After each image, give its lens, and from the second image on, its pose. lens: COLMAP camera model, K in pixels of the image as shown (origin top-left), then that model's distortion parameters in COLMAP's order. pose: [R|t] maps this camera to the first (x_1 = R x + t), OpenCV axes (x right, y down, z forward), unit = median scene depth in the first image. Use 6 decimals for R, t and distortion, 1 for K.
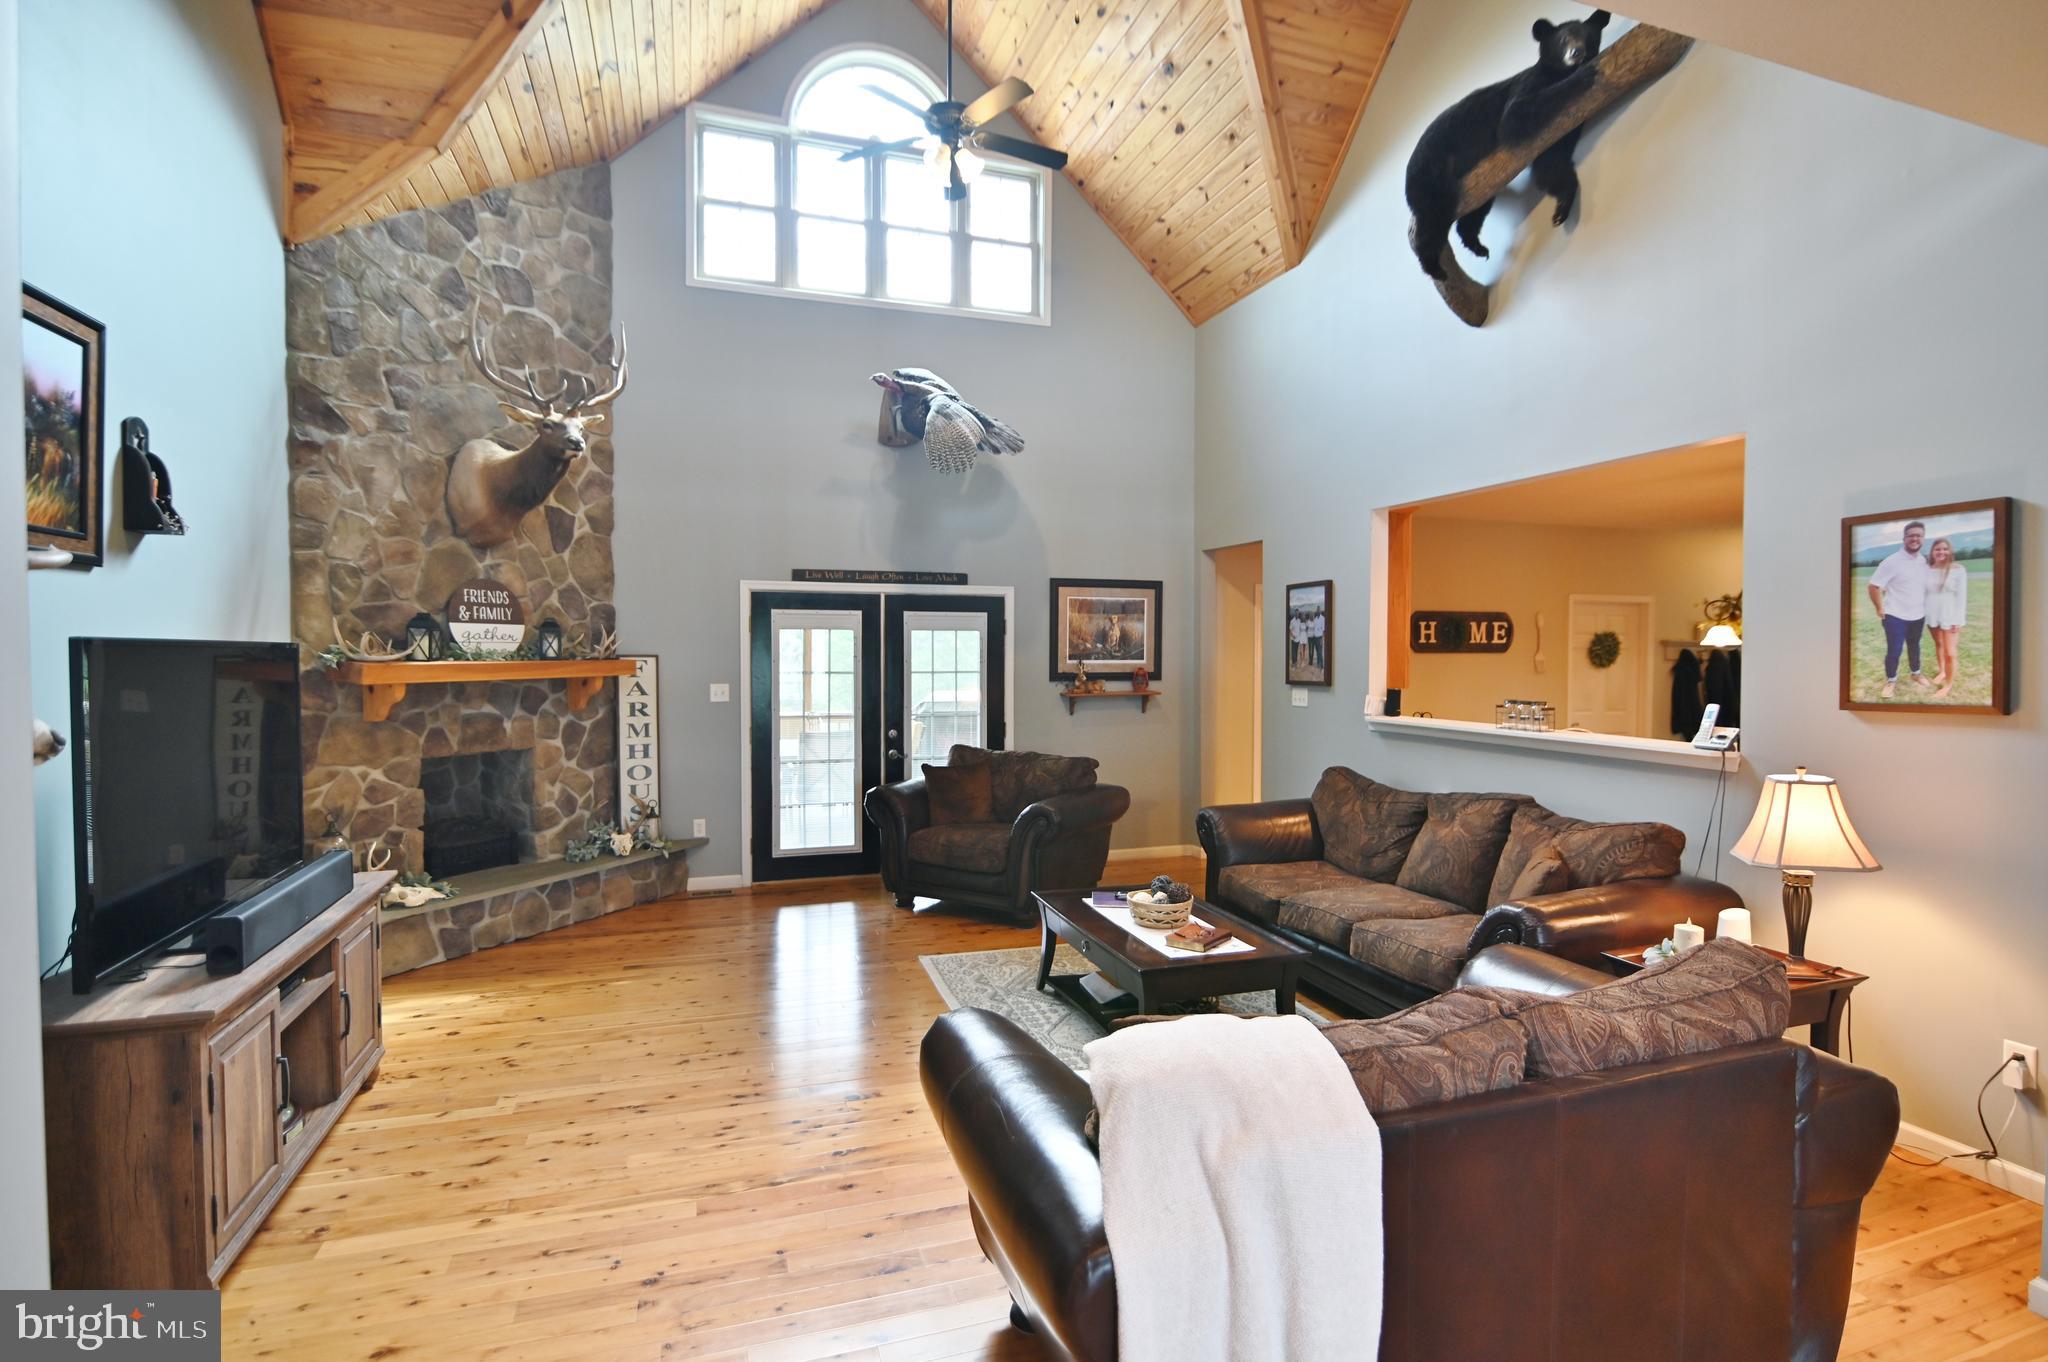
lens RADIAL K [[966.1, 0, 1015.0], [0, 966.1, 679.5], [0, 0, 1]] dist [-0.017633, 0.001273]
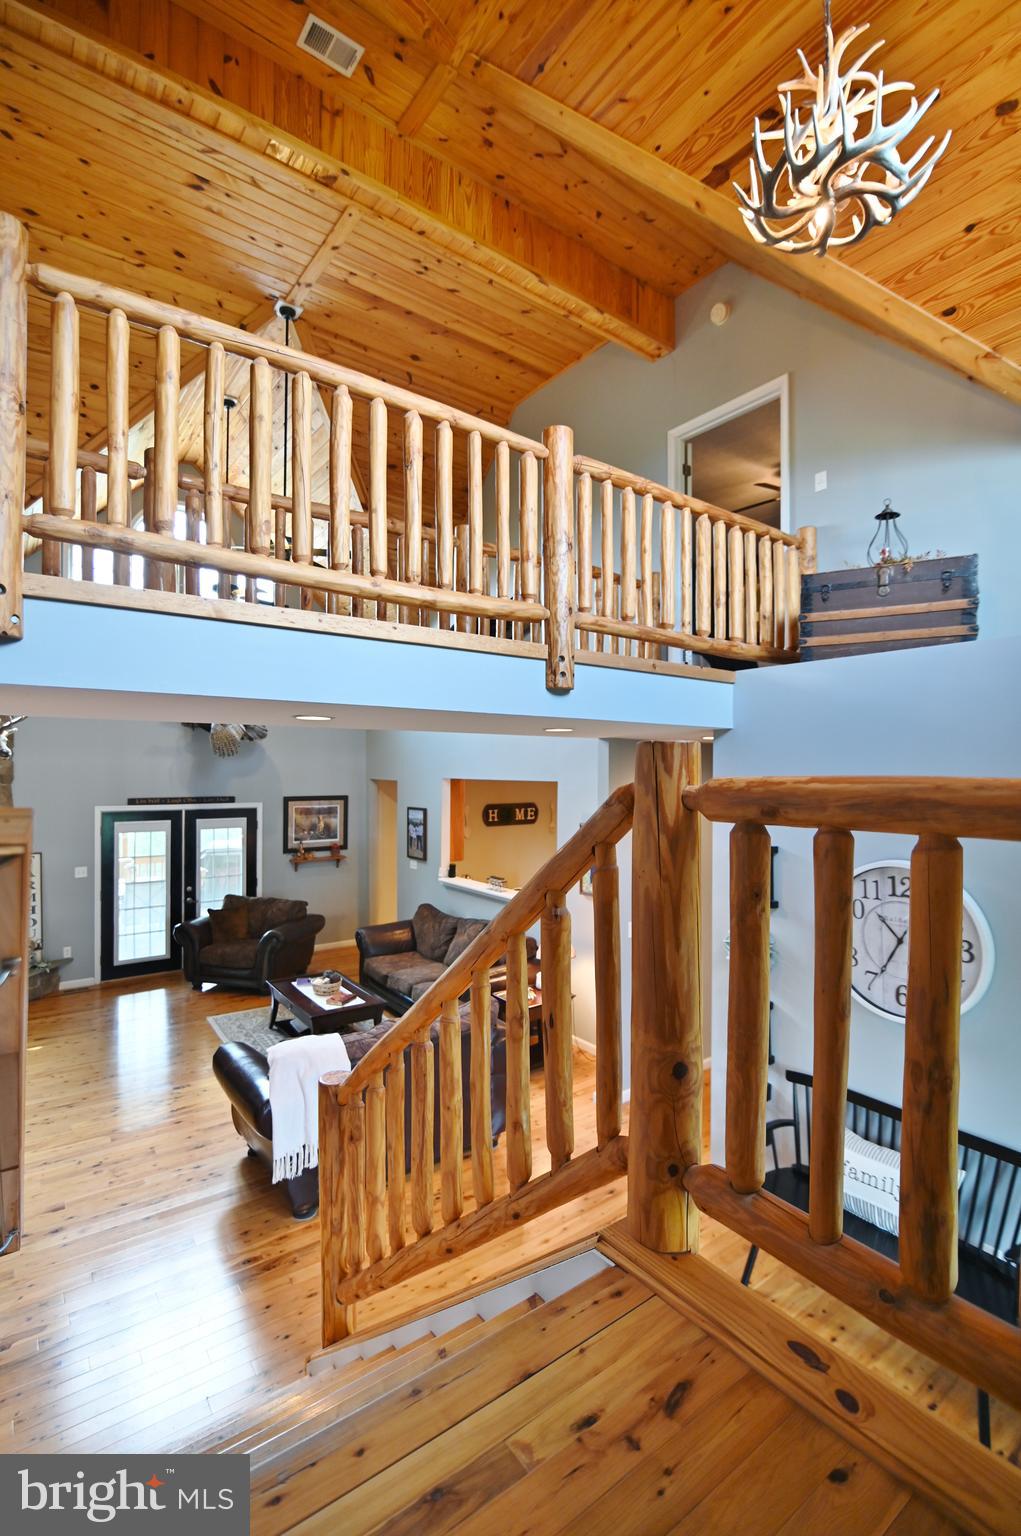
lens RADIAL K [[696.5, 0, 505.8], [0, 696.5, 765.3], [0, 0, 1]] dist [-0.024513, -0.000660]
pose [[0.949593, 0.006477, 0.313418, 0.026984], [0.002798, 0.999572, -0.029135, -0.144520], [-0.313473, 0.028543, 0.949168, -0.424558]]
